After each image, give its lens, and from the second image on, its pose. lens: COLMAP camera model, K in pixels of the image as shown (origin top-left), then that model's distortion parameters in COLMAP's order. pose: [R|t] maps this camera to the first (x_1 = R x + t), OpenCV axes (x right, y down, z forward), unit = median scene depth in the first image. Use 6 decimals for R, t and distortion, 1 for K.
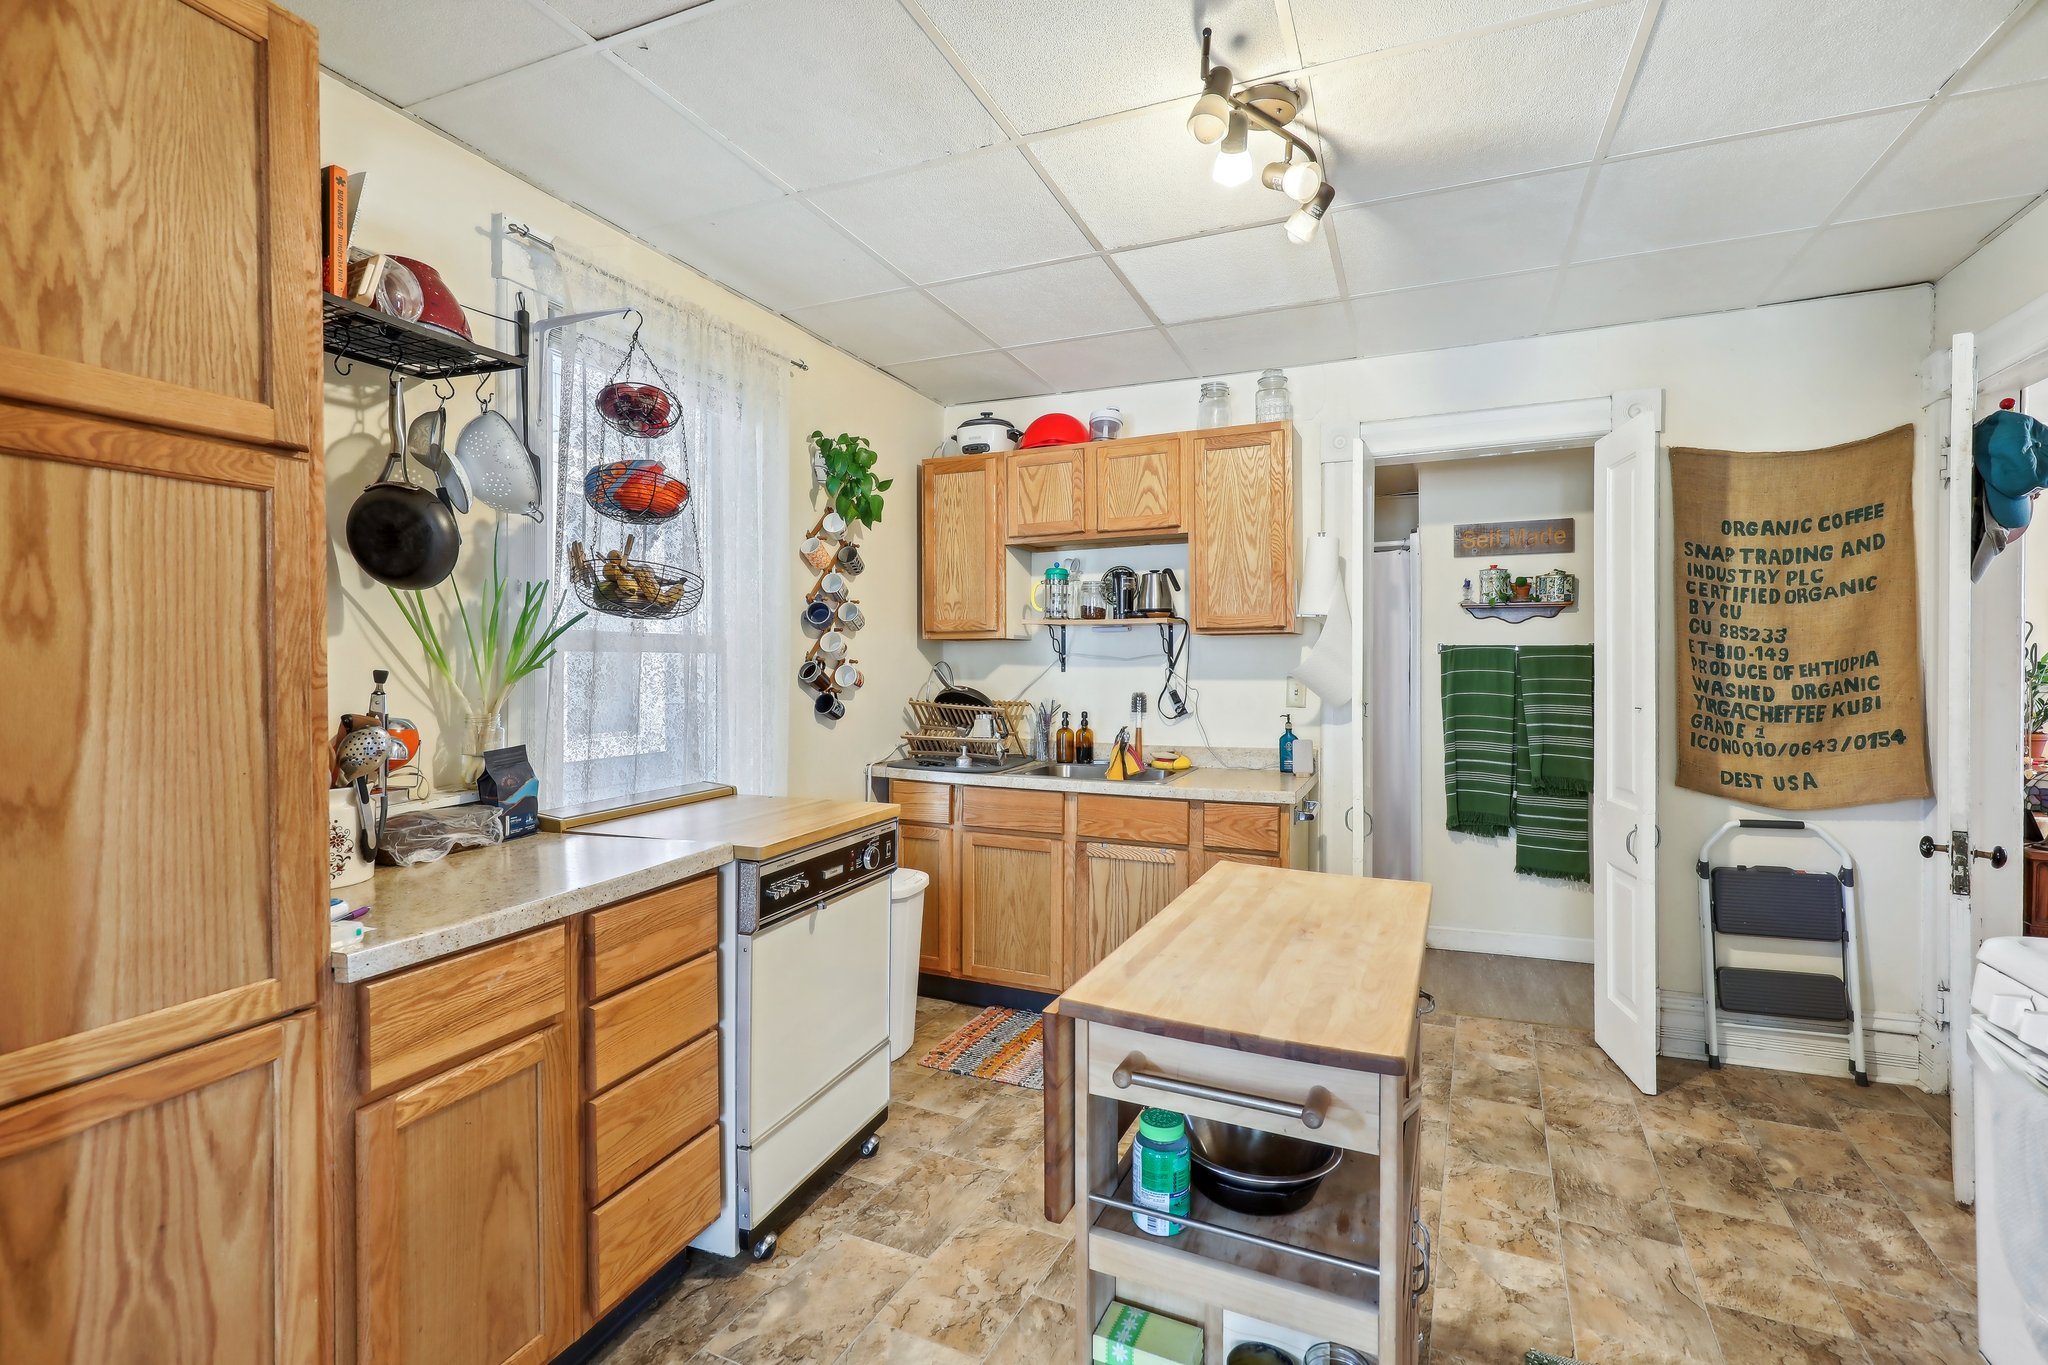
lens RADIAL K [[931.1, 0, 1024.9], [0, 931.1, 669.8], [0, 0, 1]] dist [0.002851, -0.000509]
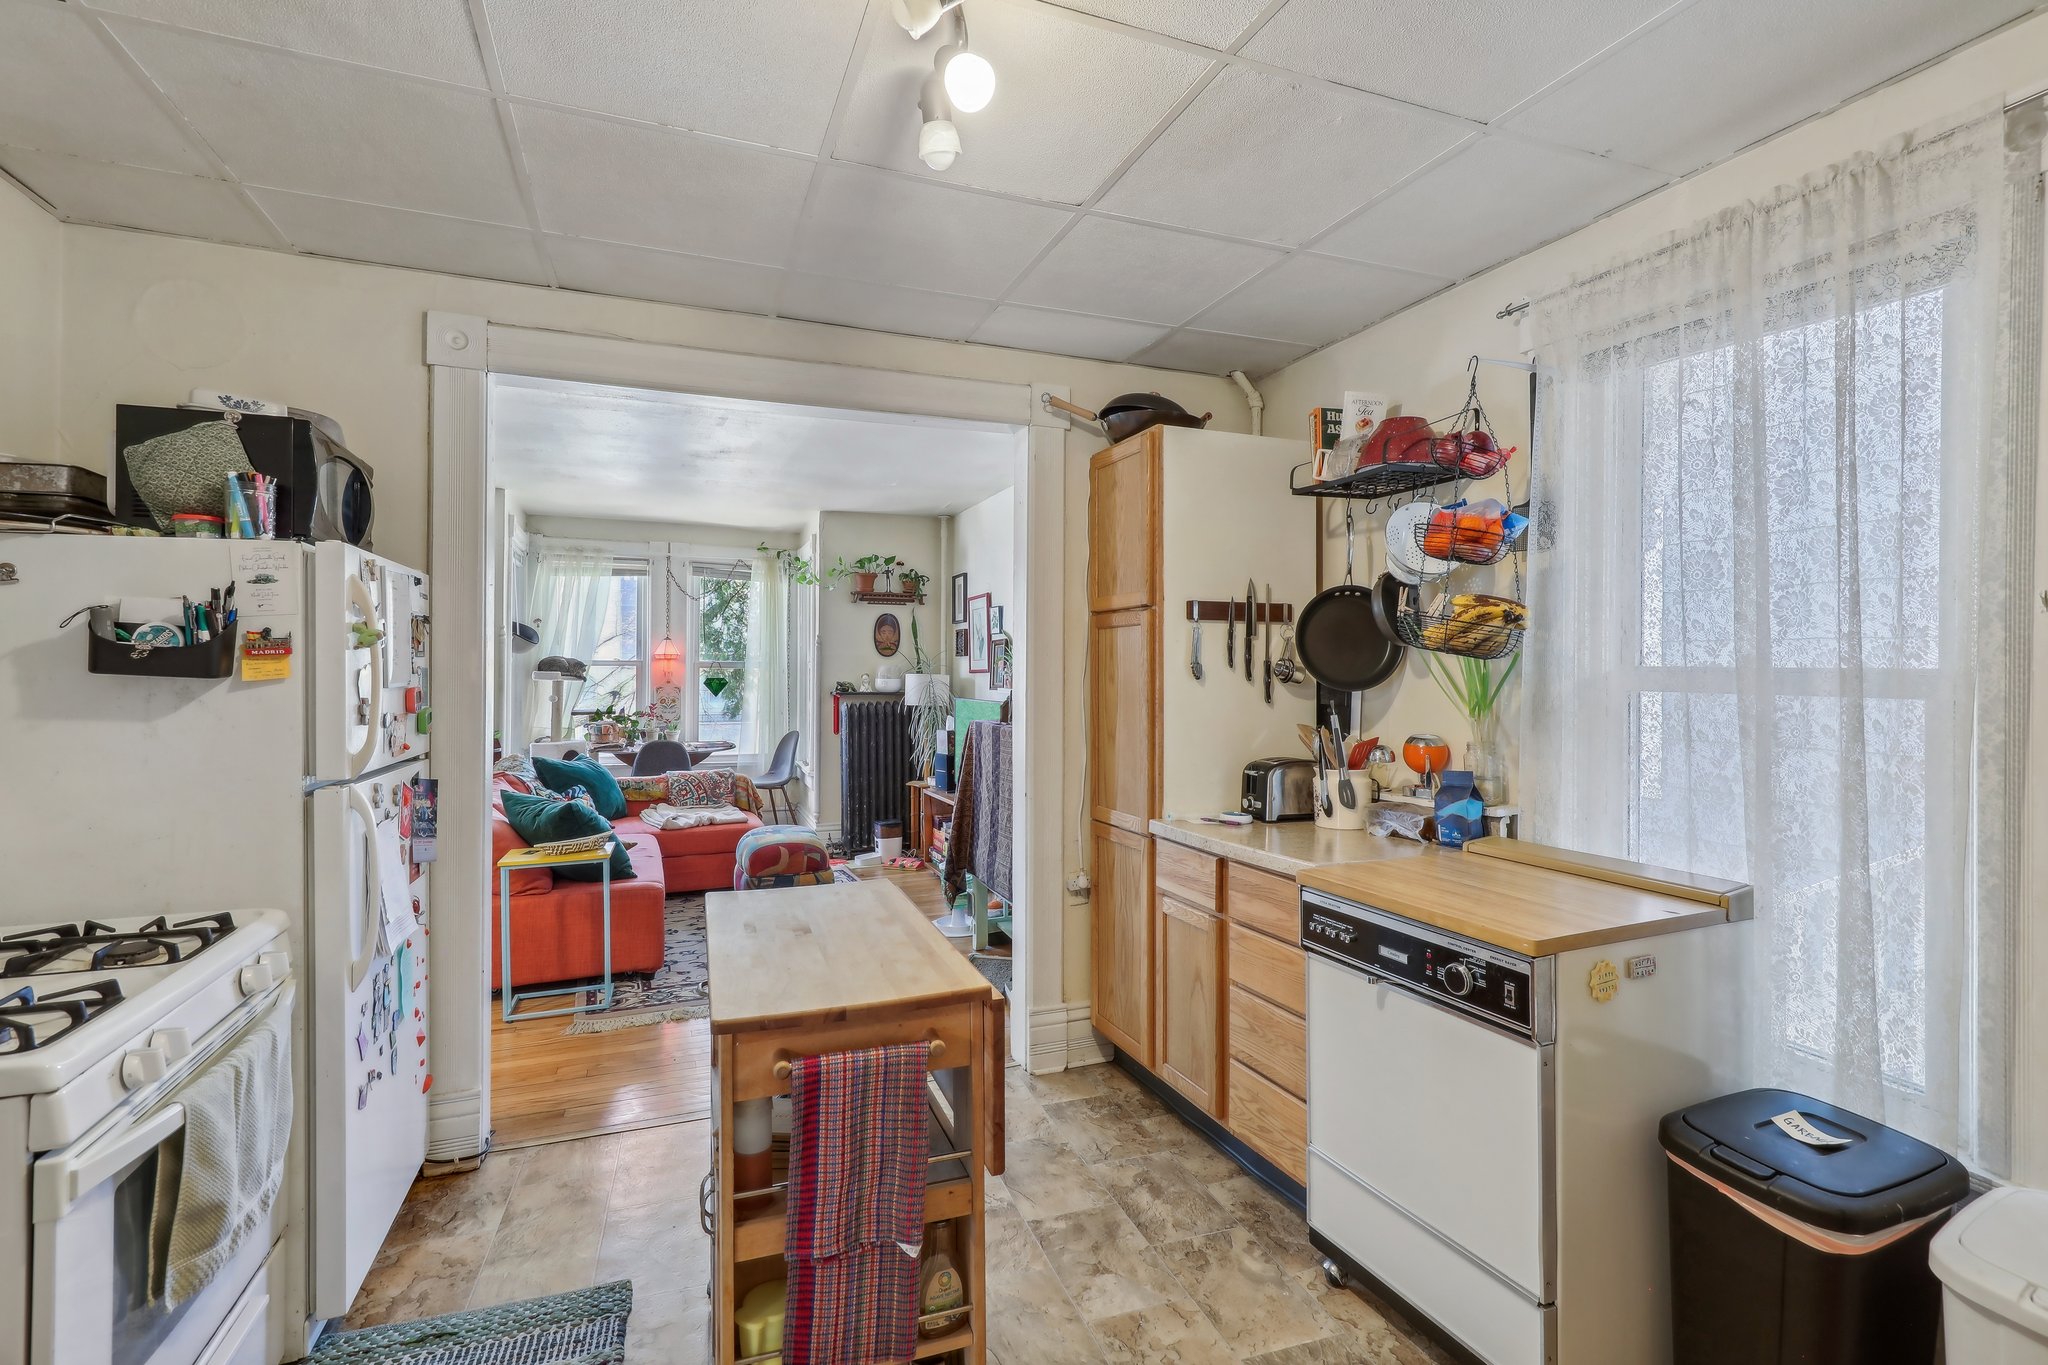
lens RADIAL K [[961.4, 0, 1022.4], [0, 961.4, 669.8], [0, 0, 1]] dist [0.003522, 0.000432]
pose [[-0.713622, -0.002668, -0.700526, 0.587945], [-0.012518, 0.999882, 0.008944, -0.042488], [0.700419, 0.015151, -0.713571, 1.244303]]
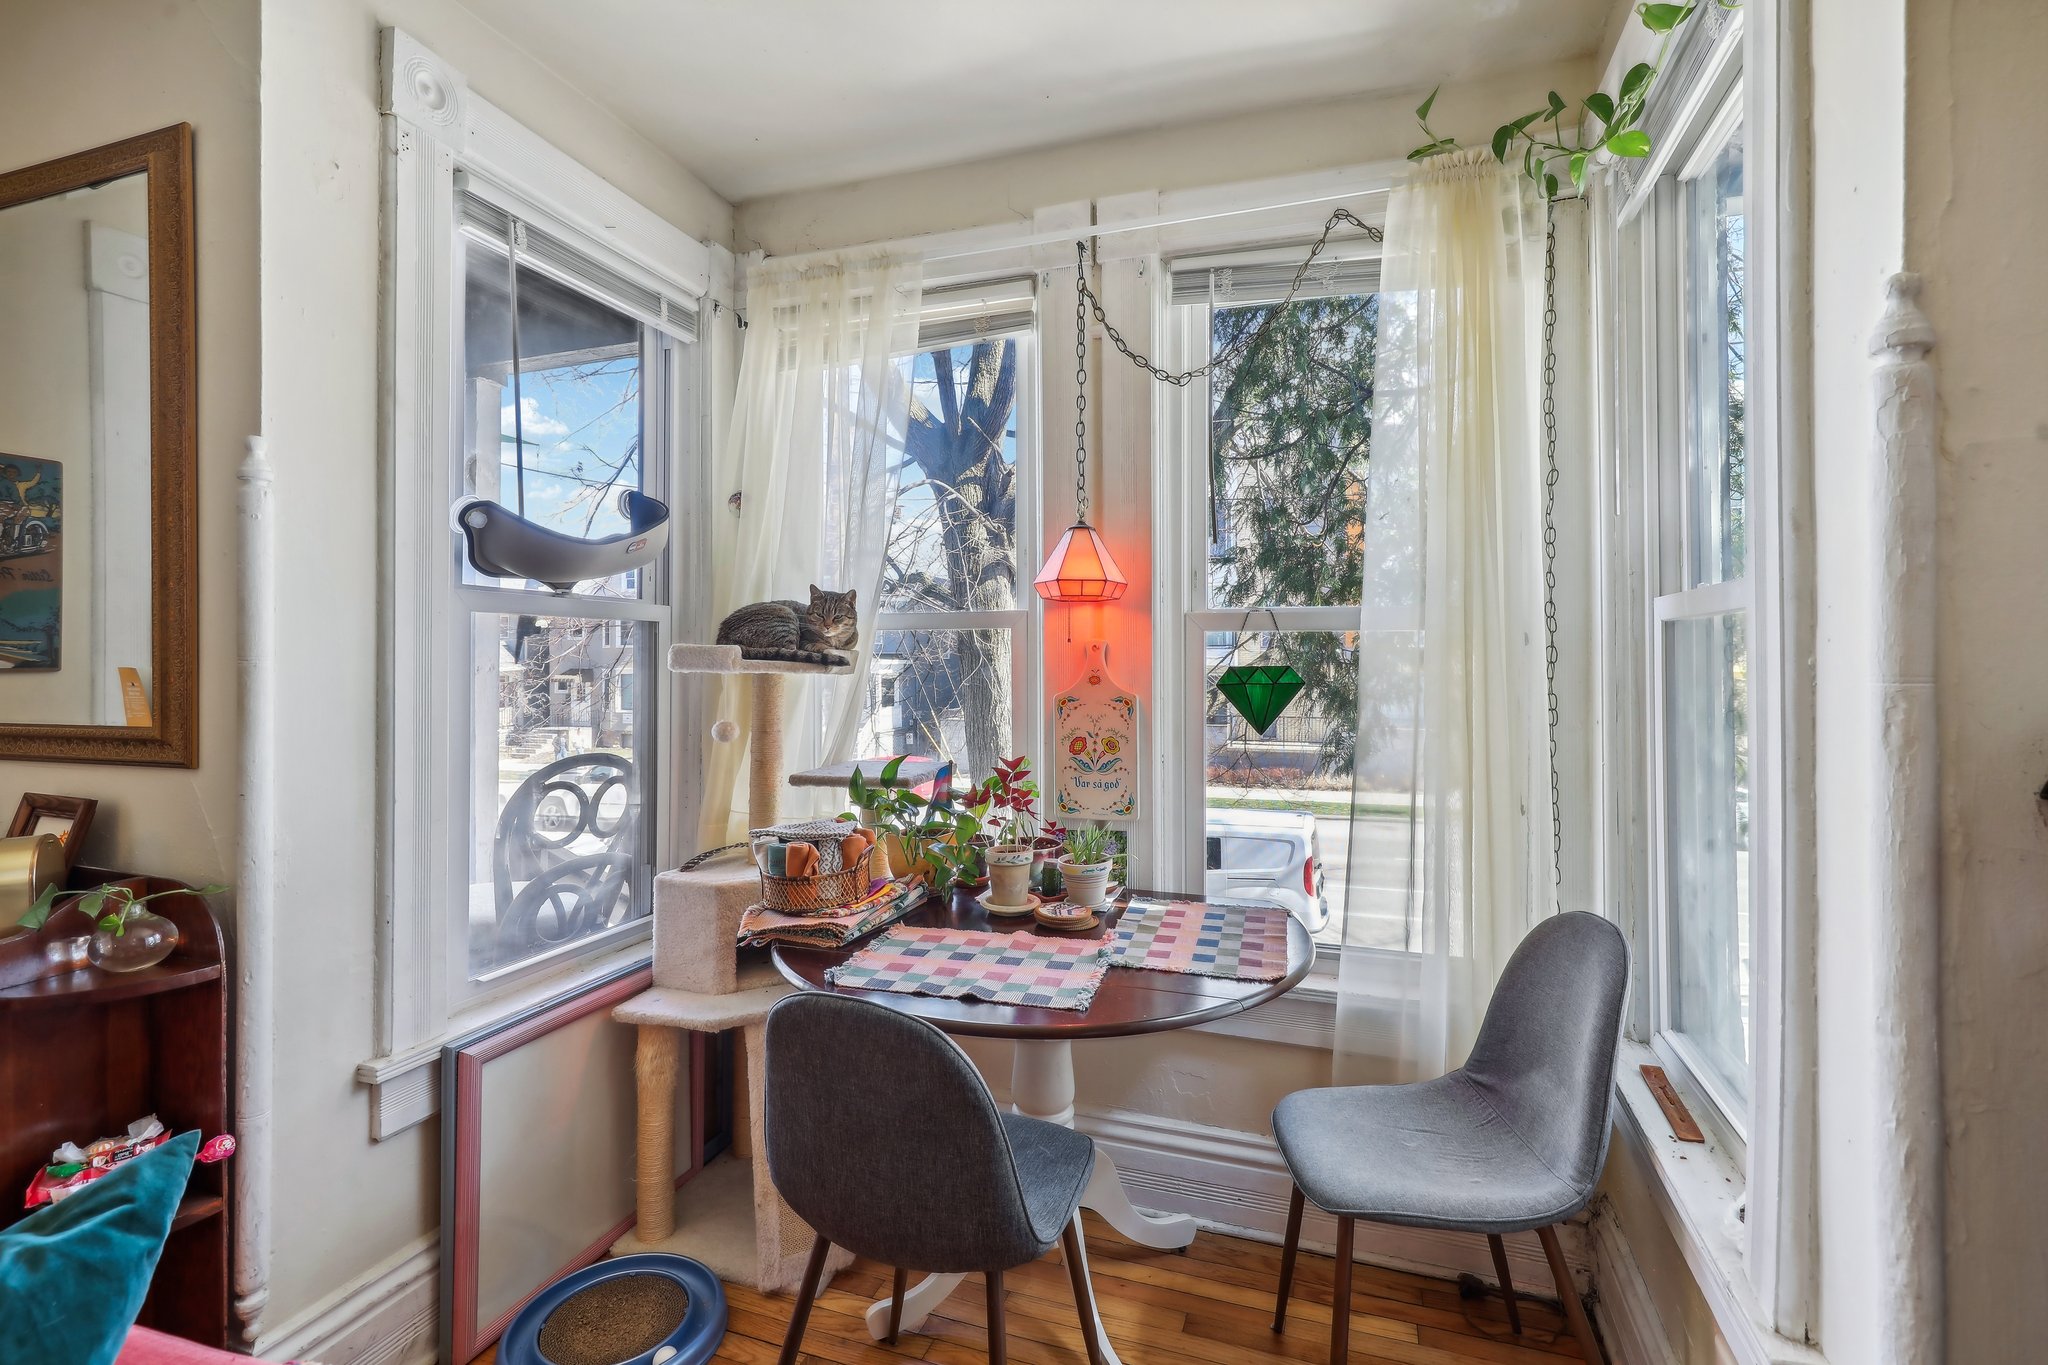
lens RADIAL K [[946.4, 0, 1035.9], [0, 946.4, 635.7], [0, 0, 1]] dist [0.010654, -0.000485]
pose [[-0.996780, -0.002860, -0.080130, -0.681994], [-0.001879, 0.999922, -0.012319, 0.010708], [0.080159, -0.012129, -0.996708, -0.953104]]
